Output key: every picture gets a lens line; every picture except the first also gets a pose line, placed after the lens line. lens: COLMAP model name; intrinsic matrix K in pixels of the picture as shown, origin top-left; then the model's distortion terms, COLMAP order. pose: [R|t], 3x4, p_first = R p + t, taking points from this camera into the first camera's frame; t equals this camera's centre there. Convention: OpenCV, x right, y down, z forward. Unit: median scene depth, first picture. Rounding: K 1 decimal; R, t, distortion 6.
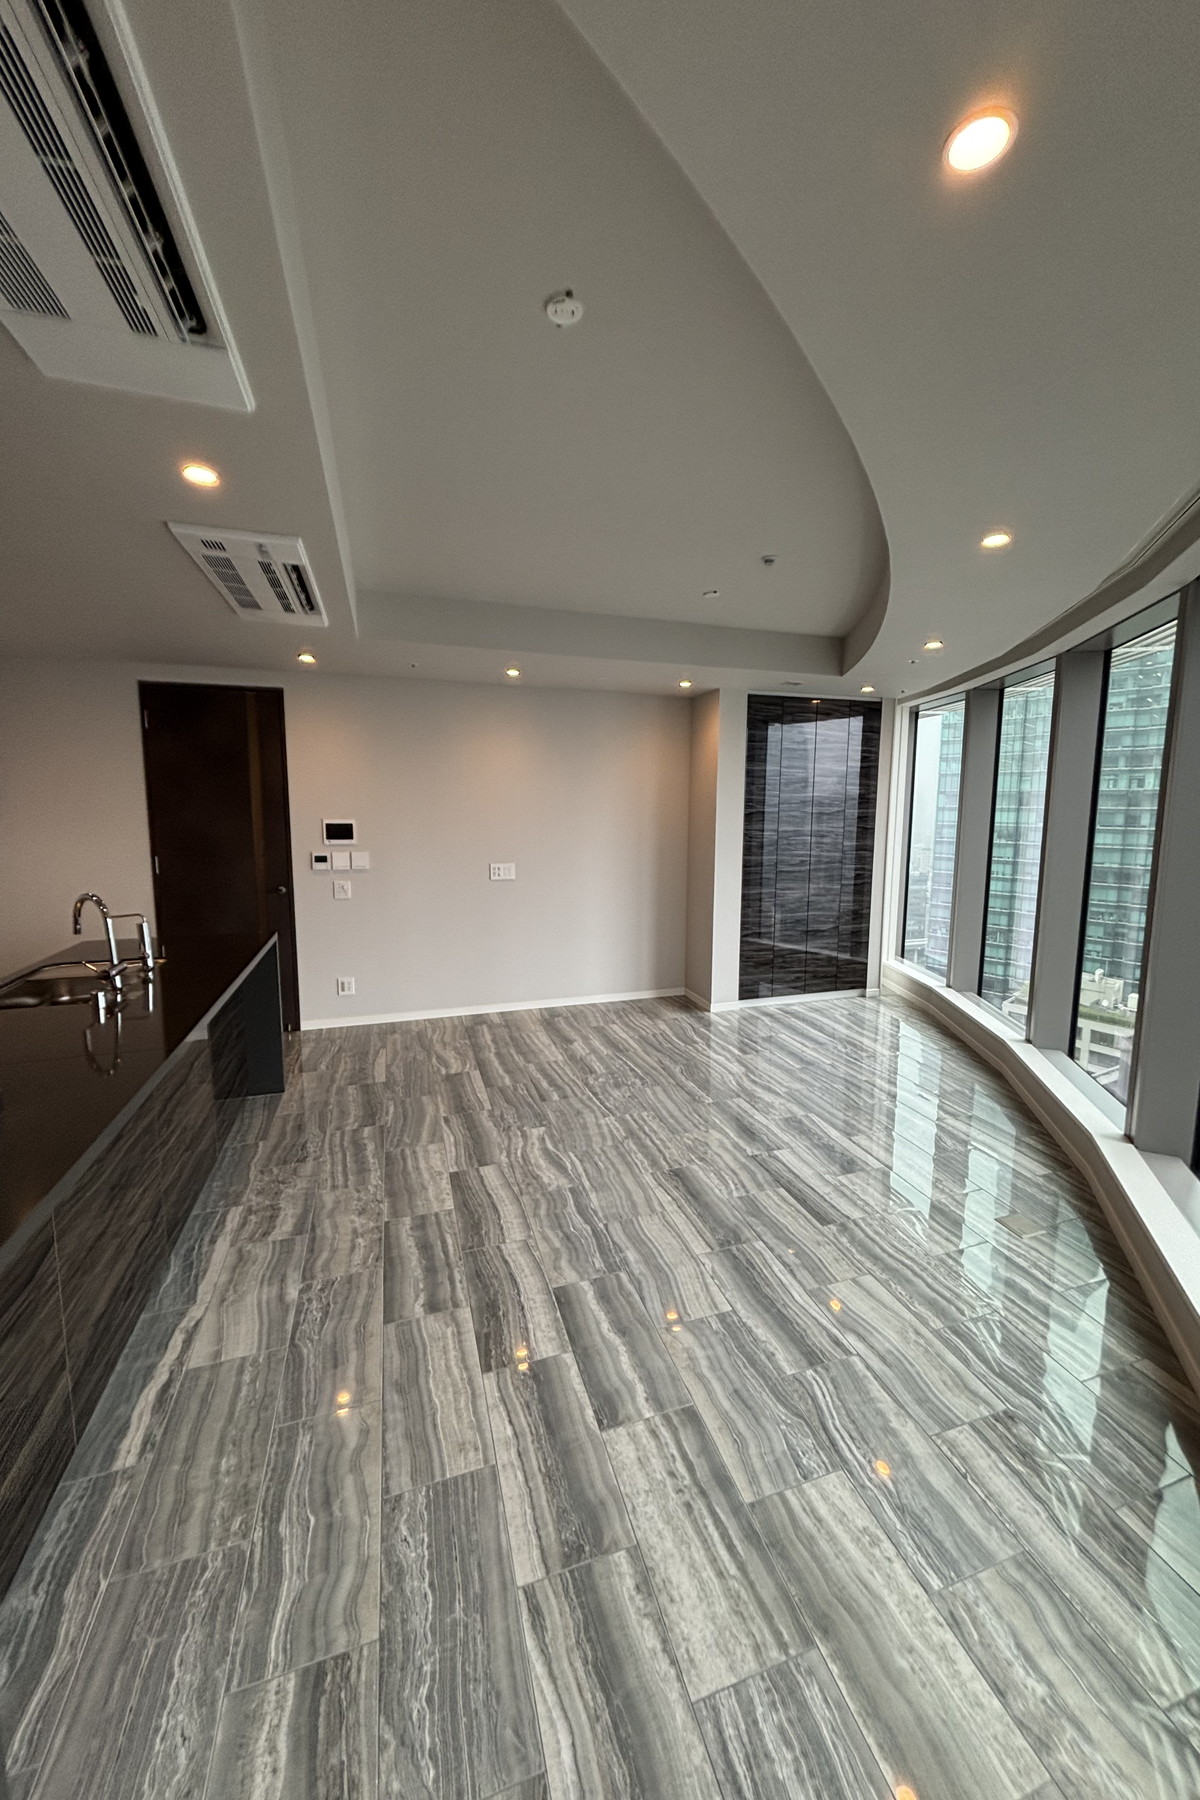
lens RADIAL K [[654.8, 0, 595.6], [0, 654.8, 888.4], [0, 0, 1]] dist [0.002735, 0.000557]
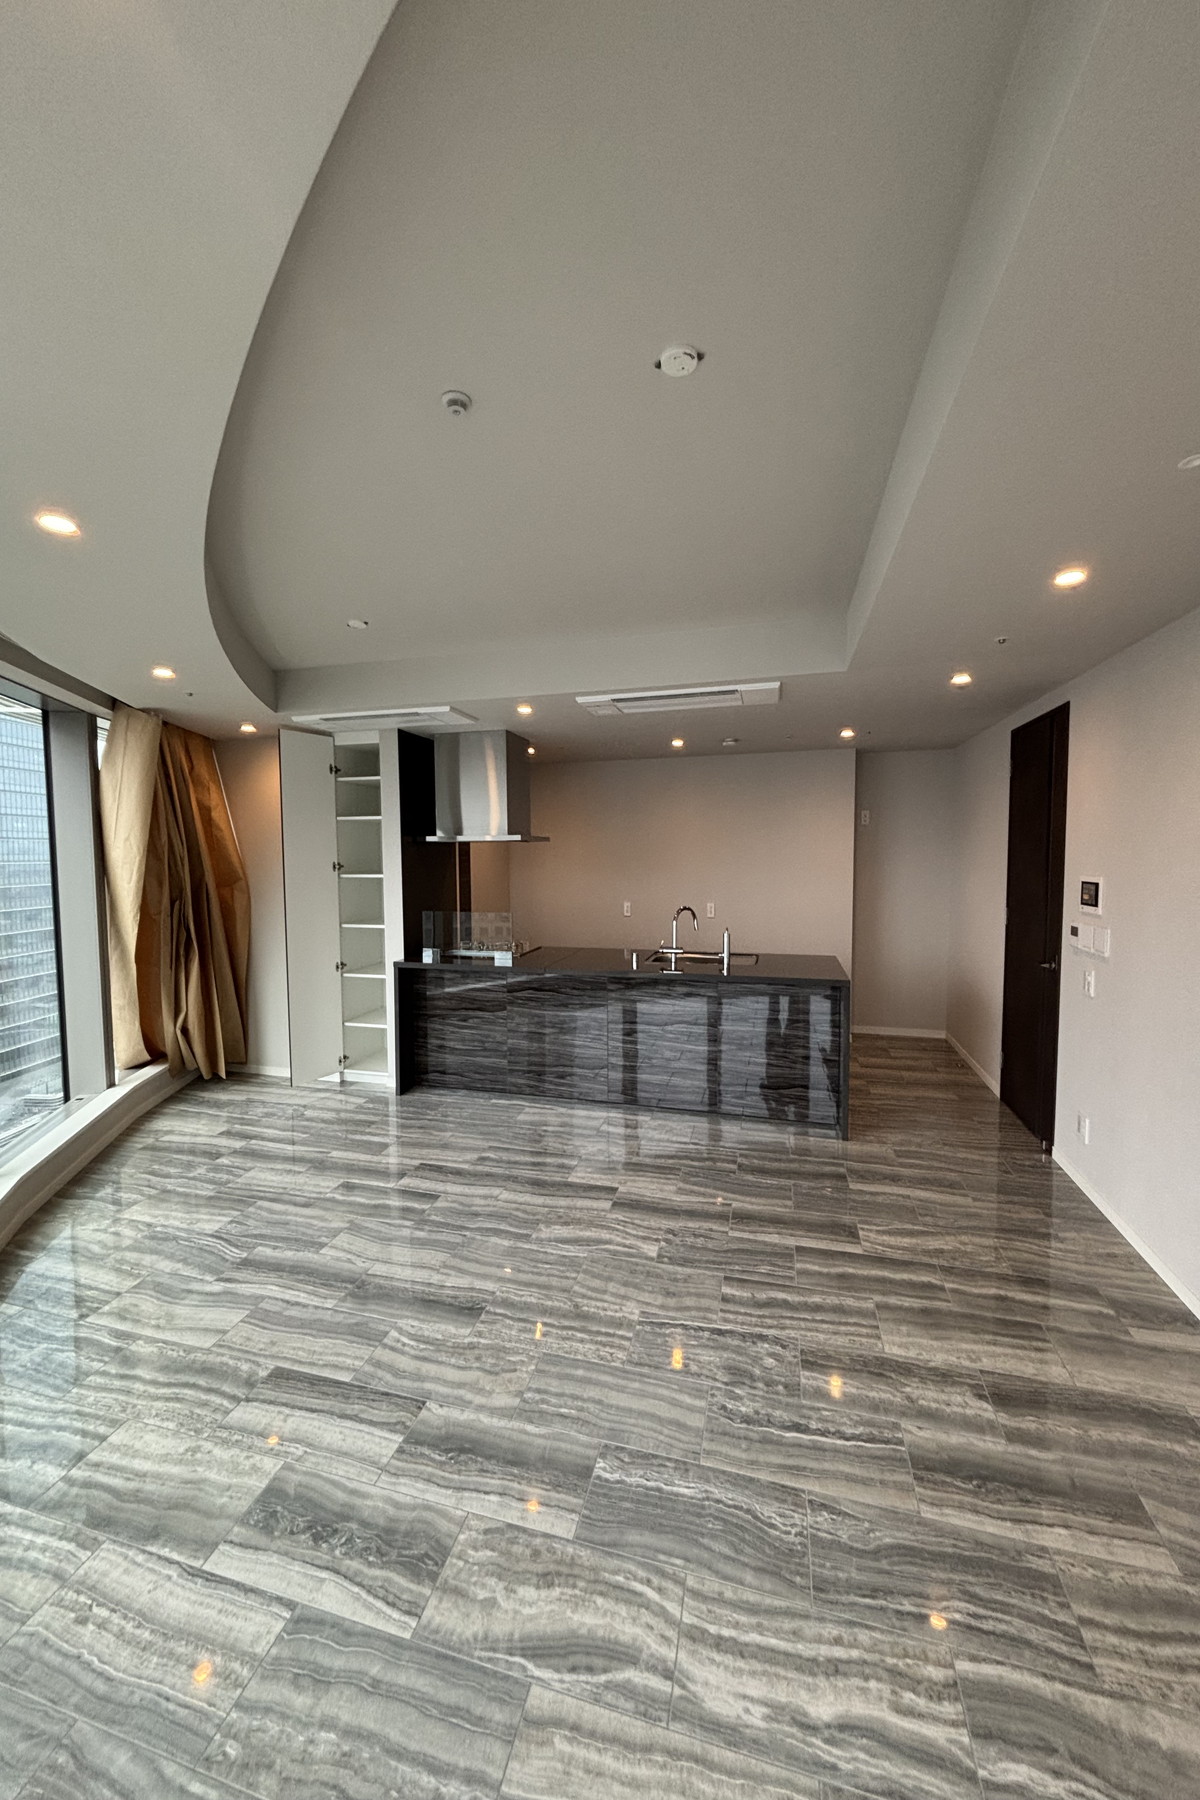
lens RADIAL K [[654.8, 0, 600.9], [0, 654.8, 900.2], [0, 0, 1]] dist [0.002735, 0.000557]
pose [[-0.538017, 0.062294, -0.840629, 0.719291], [-0.106182, 0.984313, 0.140901, -0.201636], [0.836219, 0.165067, -0.522963, 1.540297]]
